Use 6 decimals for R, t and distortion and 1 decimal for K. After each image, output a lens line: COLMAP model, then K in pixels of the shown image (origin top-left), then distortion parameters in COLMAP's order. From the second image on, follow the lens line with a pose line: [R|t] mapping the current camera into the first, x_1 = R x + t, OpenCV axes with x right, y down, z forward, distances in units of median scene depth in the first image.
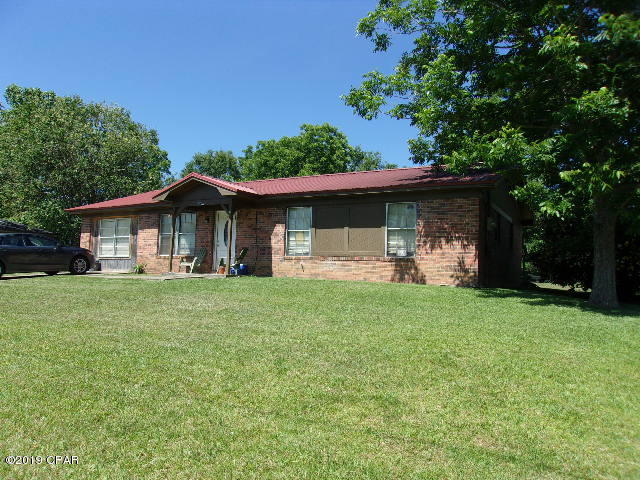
lens RADIAL K [[487.7, 0, 320.0], [0, 487.7, 240.0], [0, 0, 1]] dist [-0.008022, 0.005088]
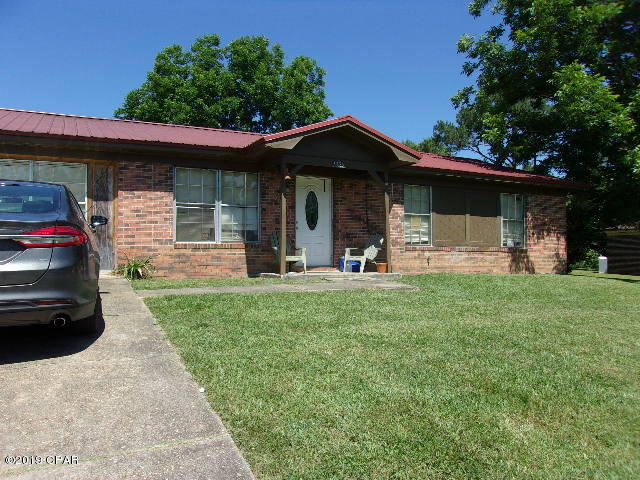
lens RADIAL K [[508.1, 0, 320.0], [0, 508.1, 240.0], [0, 0, 1]] dist [-0.050056, 0.000161]
pose [[0.573633, 0.008038, 0.819073, -0.841413], [-0.039966, 0.999036, 0.018186, 0.014638], [-0.818137, -0.043168, 0.573401, 0.656587]]
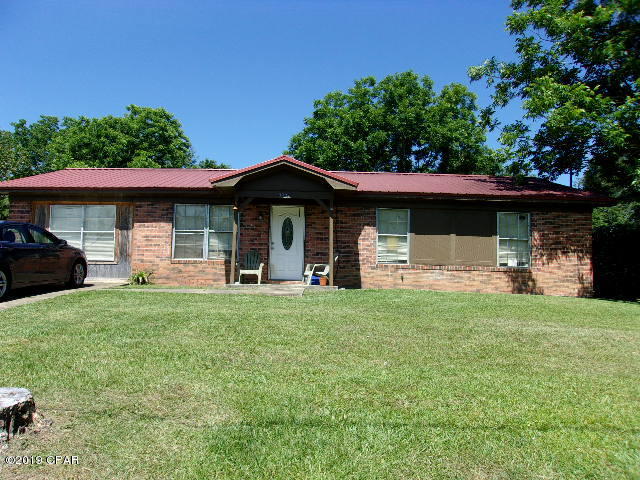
lens RADIAL K [[488.9, 0, 320.0], [0, 488.9, 240.0], [0, 0, 1]] dist [-0.017803, 0.006335]
pose [[0.875602, 0.035568, 0.481722, -0.593282], [-0.034855, 0.999338, -0.010432, 0.002864], [-0.481774, -0.007656, 0.876262, 0.293849]]
